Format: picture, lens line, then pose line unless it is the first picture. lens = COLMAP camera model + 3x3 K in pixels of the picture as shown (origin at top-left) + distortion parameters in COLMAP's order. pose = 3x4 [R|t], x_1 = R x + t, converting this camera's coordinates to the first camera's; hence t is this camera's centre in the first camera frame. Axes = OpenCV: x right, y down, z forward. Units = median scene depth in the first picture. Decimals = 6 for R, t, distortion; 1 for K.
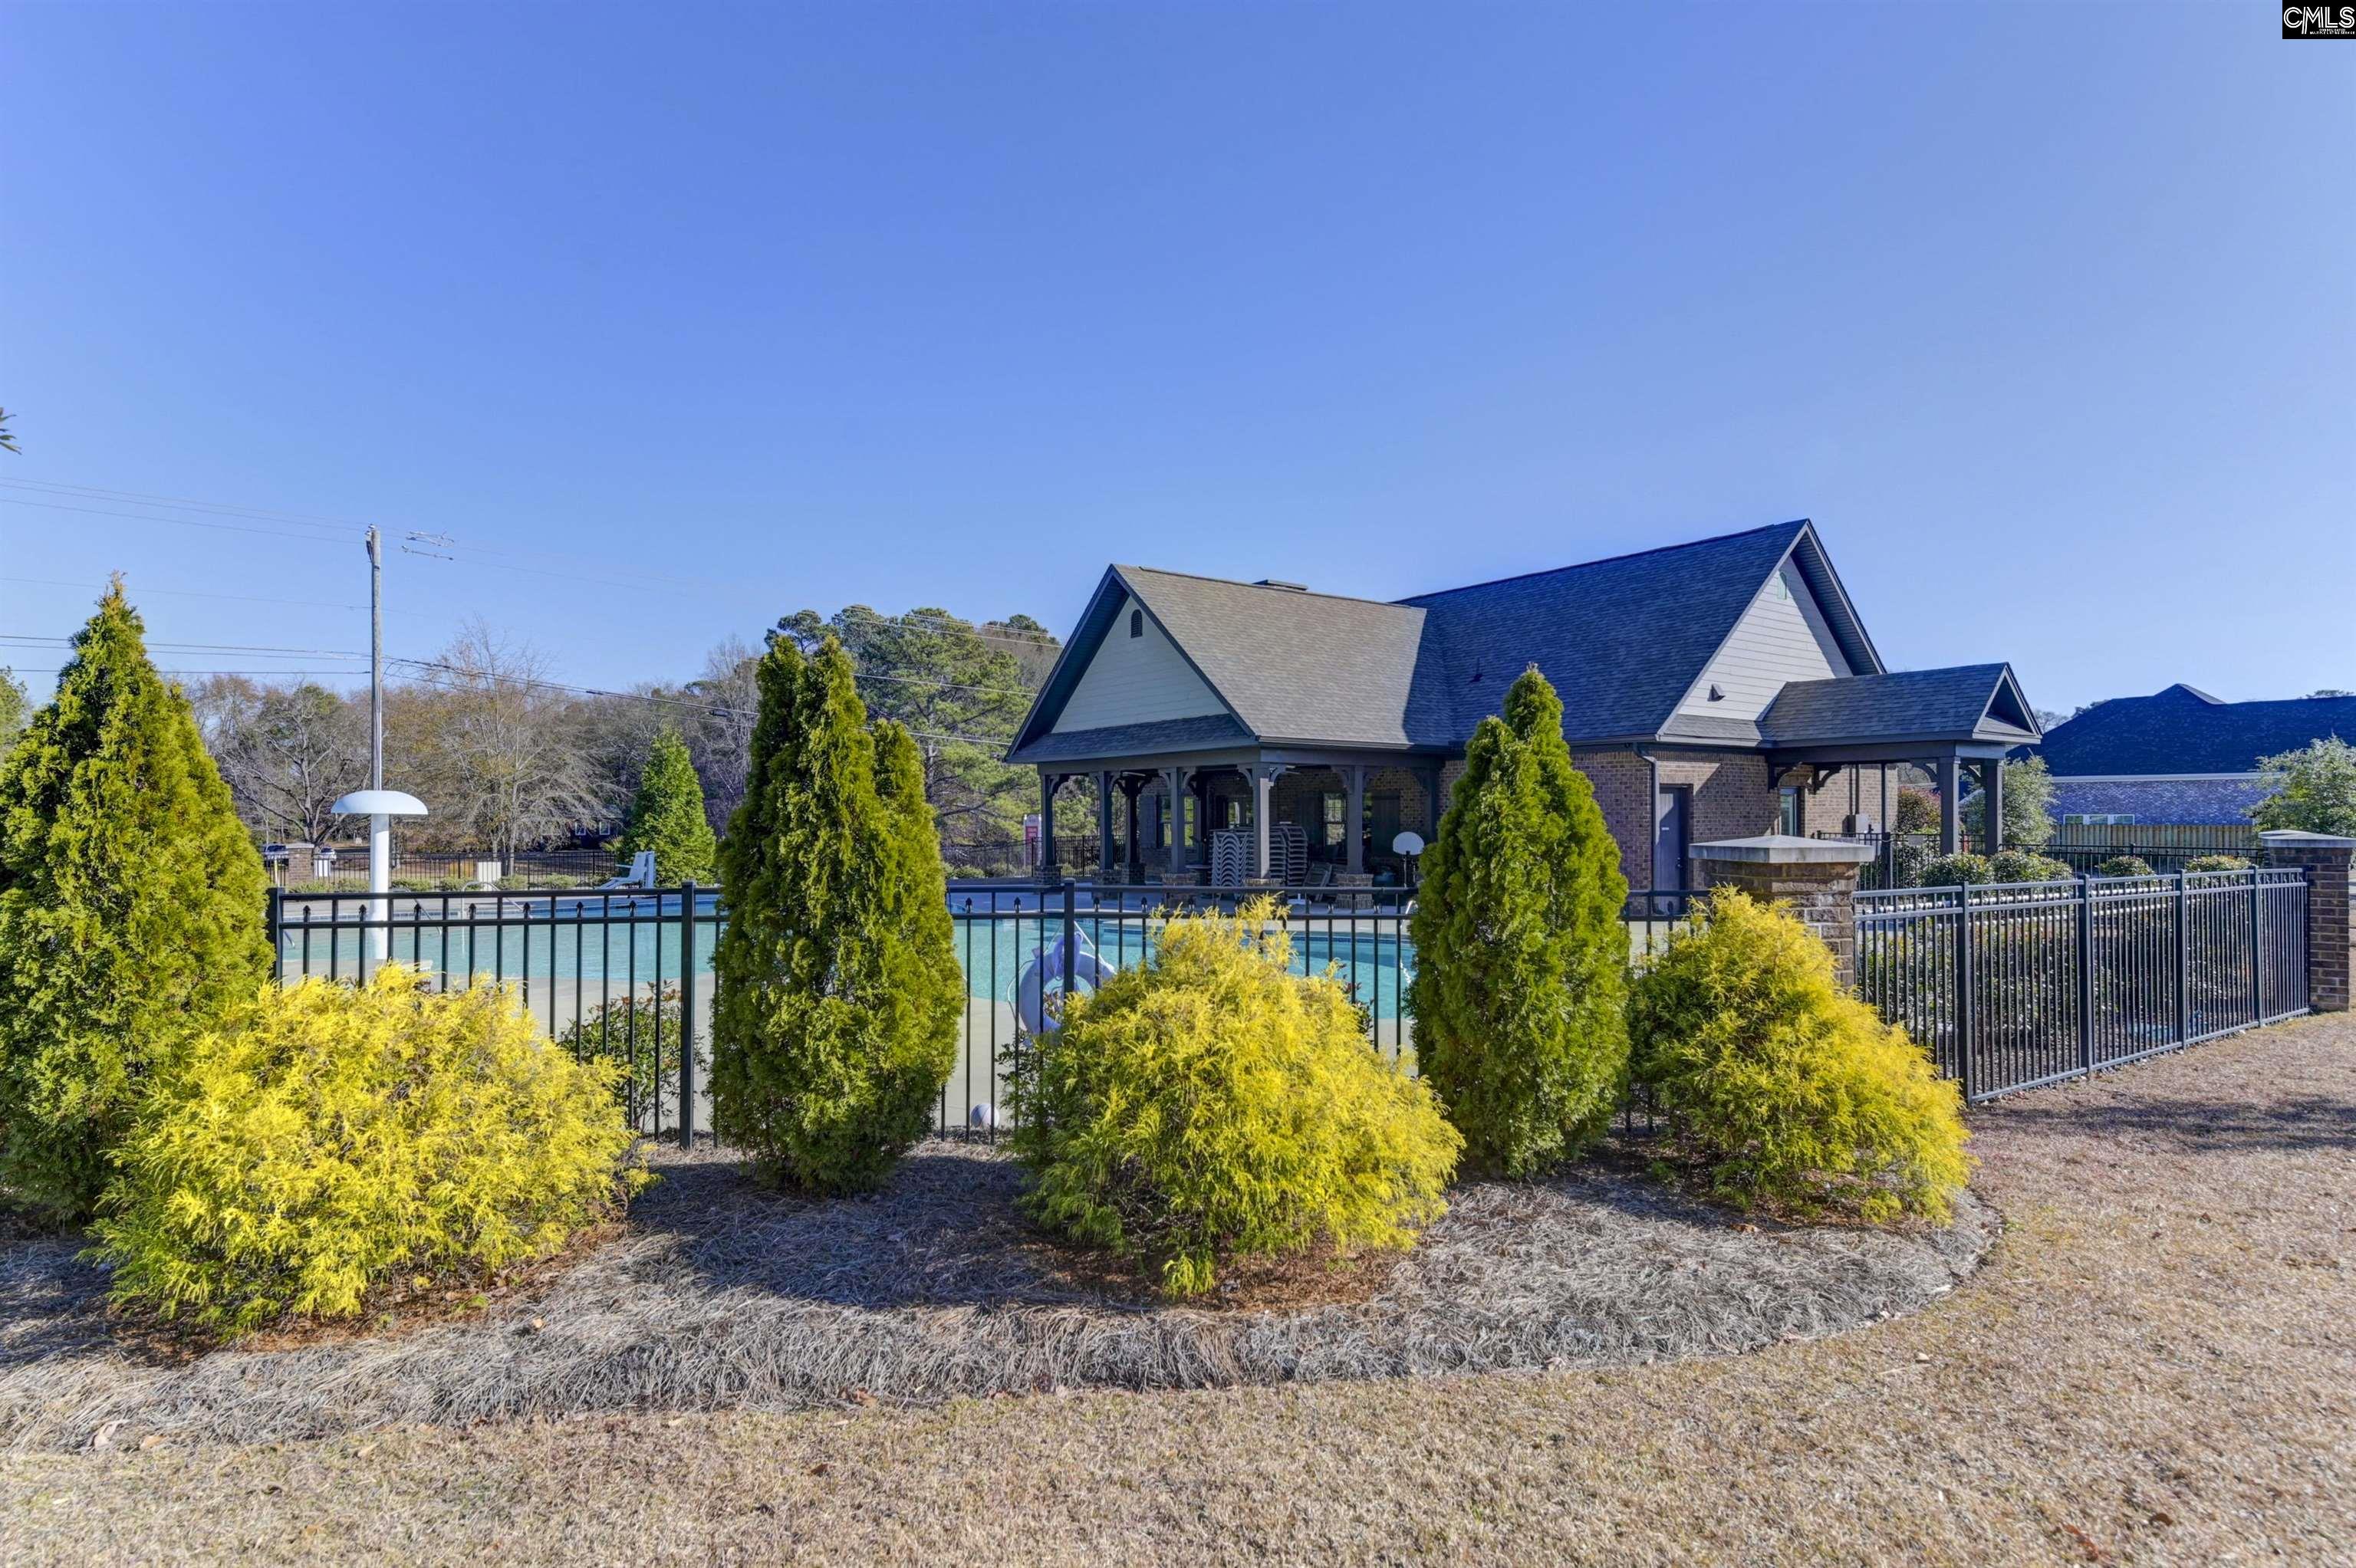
lens RADIAL K [[1211.4, 0, 1162.5], [0, 1211.4, 801.2], [0, 0, 1]] dist [0.014964, 0.000419]
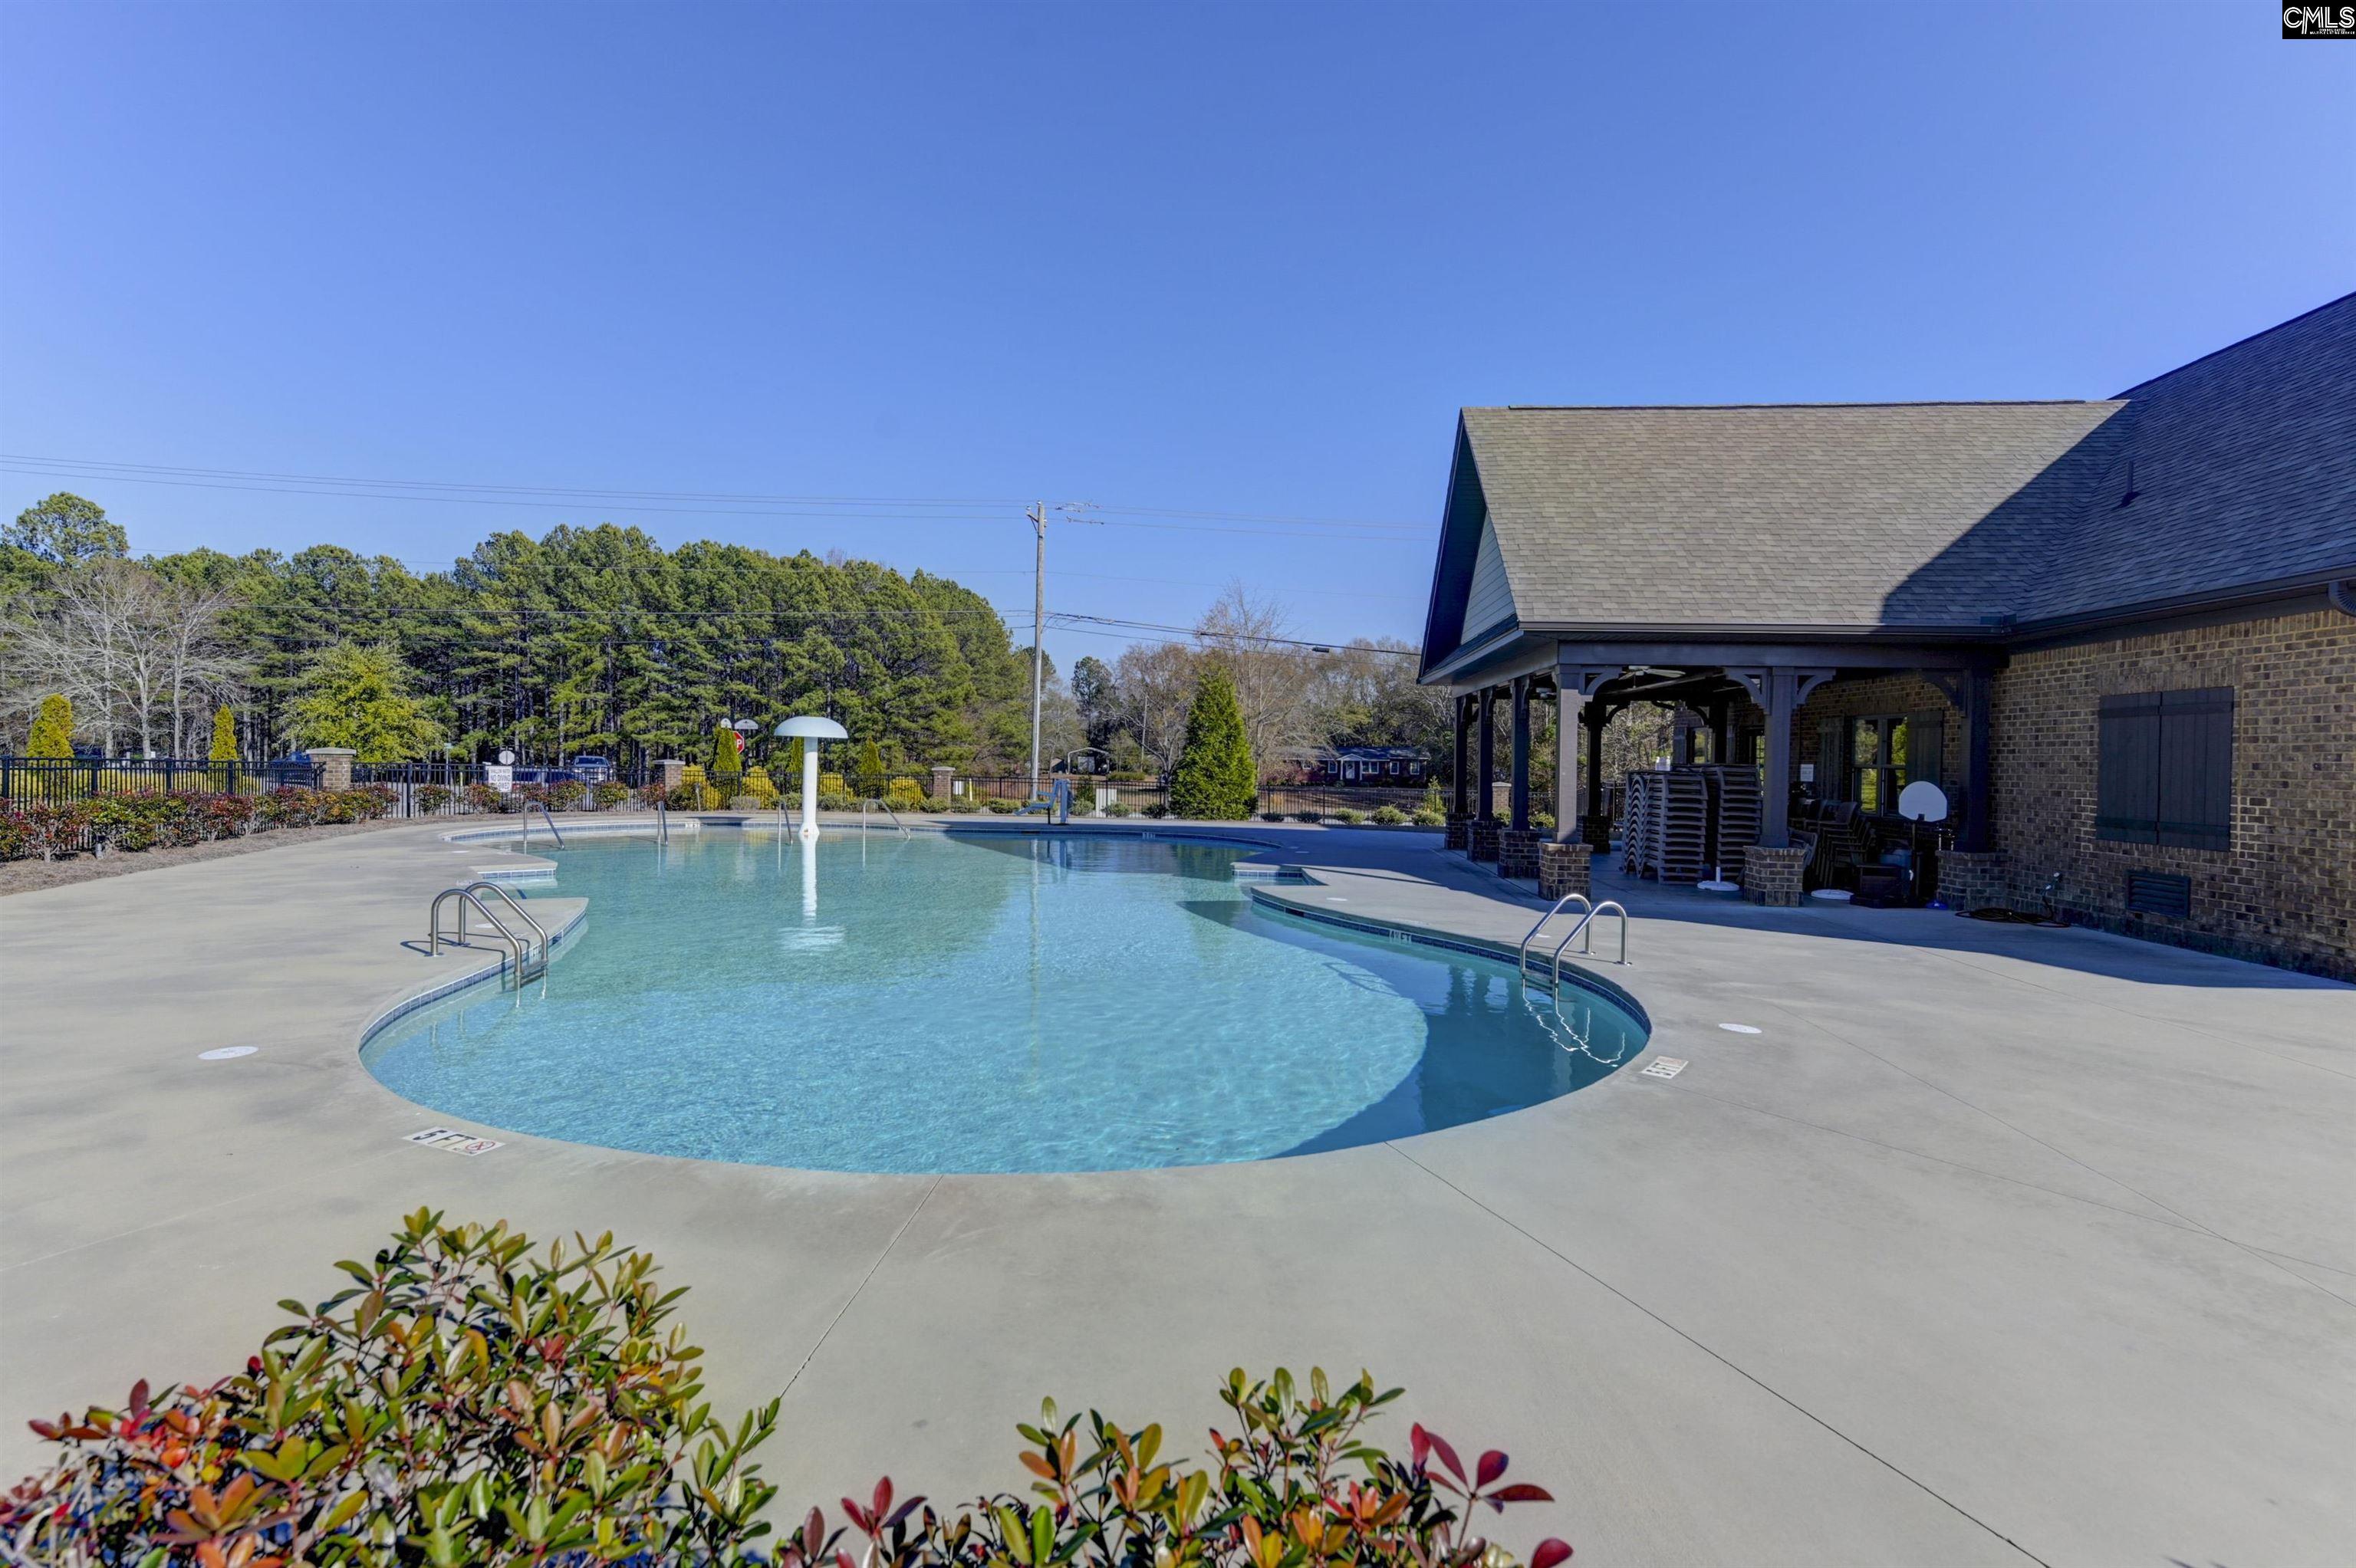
lens RADIAL K [[1163.4, 0, 1172.6], [0, 1163.4, 775.2], [0, 0, 1]] dist [-0.001615, -0.000992]
pose [[0.753967, 0.025804, -0.656406, 0.280703], [-0.010874, 0.999582, 0.026805, 0.010973], [0.656823, -0.013073, 0.753932, 0.332560]]
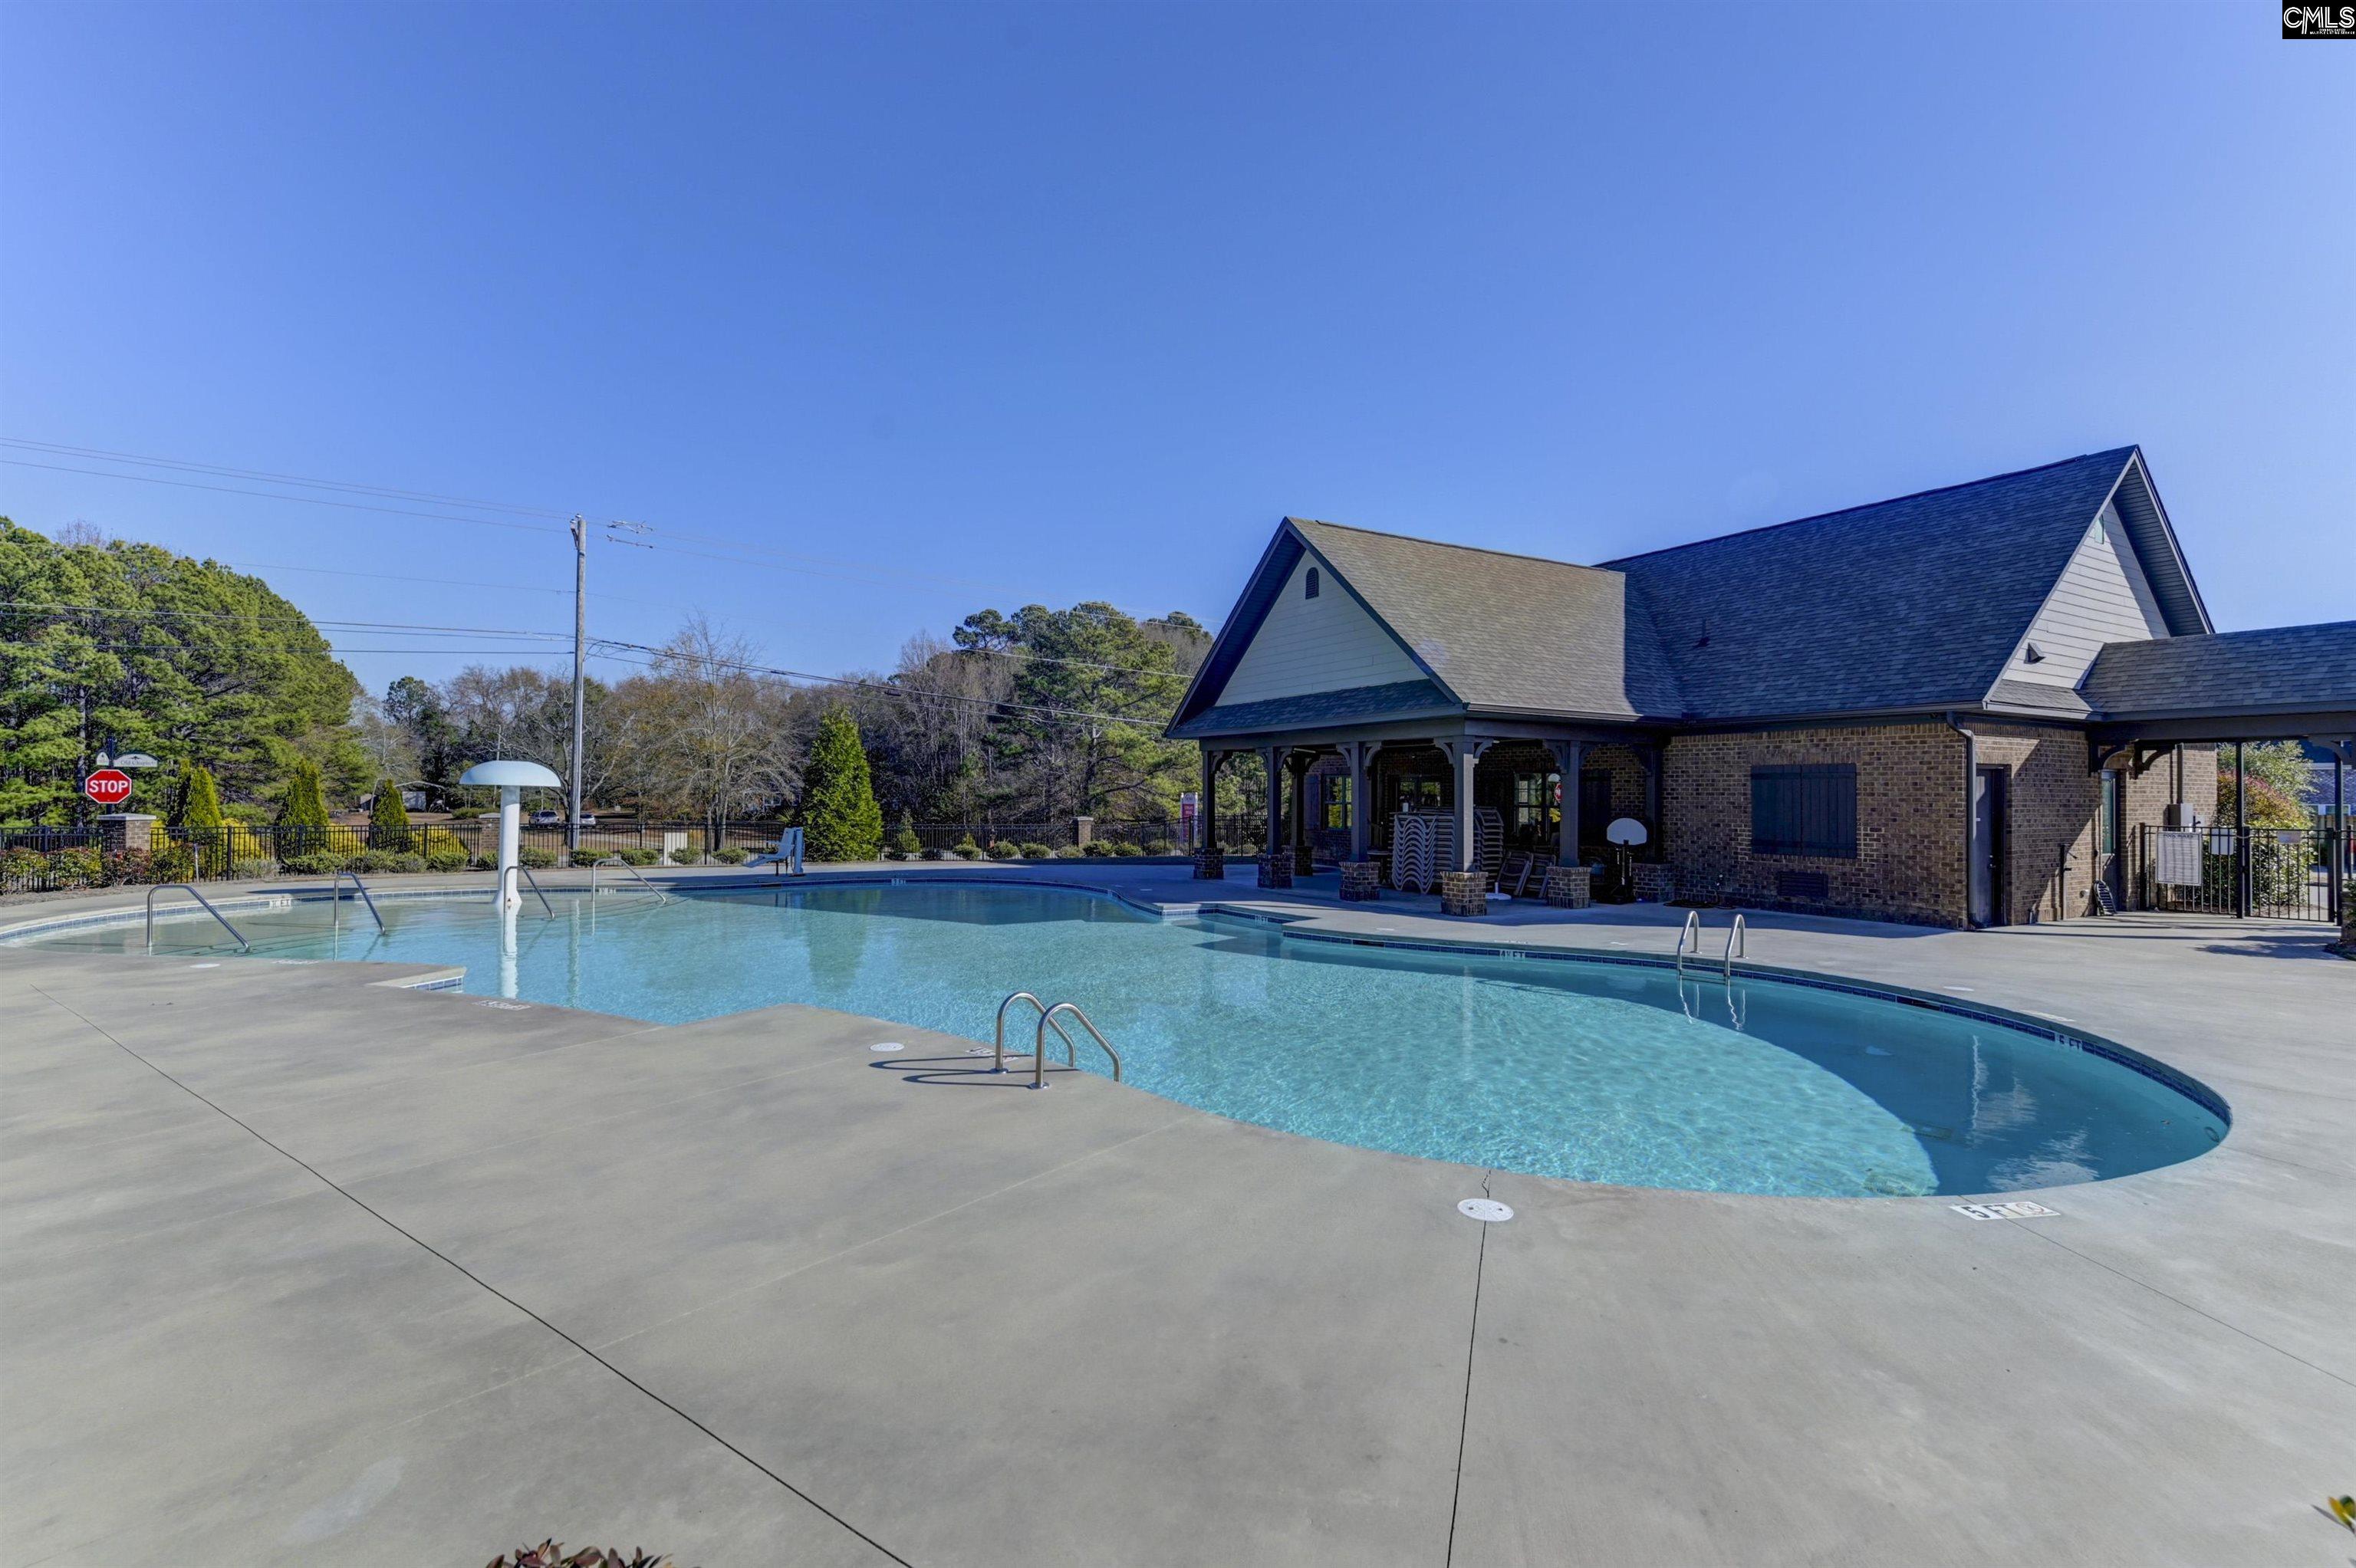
lens RADIAL K [[1059.5, 0, 1182.6], [0, 1059.5, 763.6], [0, 0, 1]] dist [-0.001066, -0.000172]
pose [[0.994077, 0.007591, -0.108414, -0.030280], [-0.009375, 0.999829, -0.015952, 0.001380], [0.108274, 0.016874, 0.993978, 0.201302]]
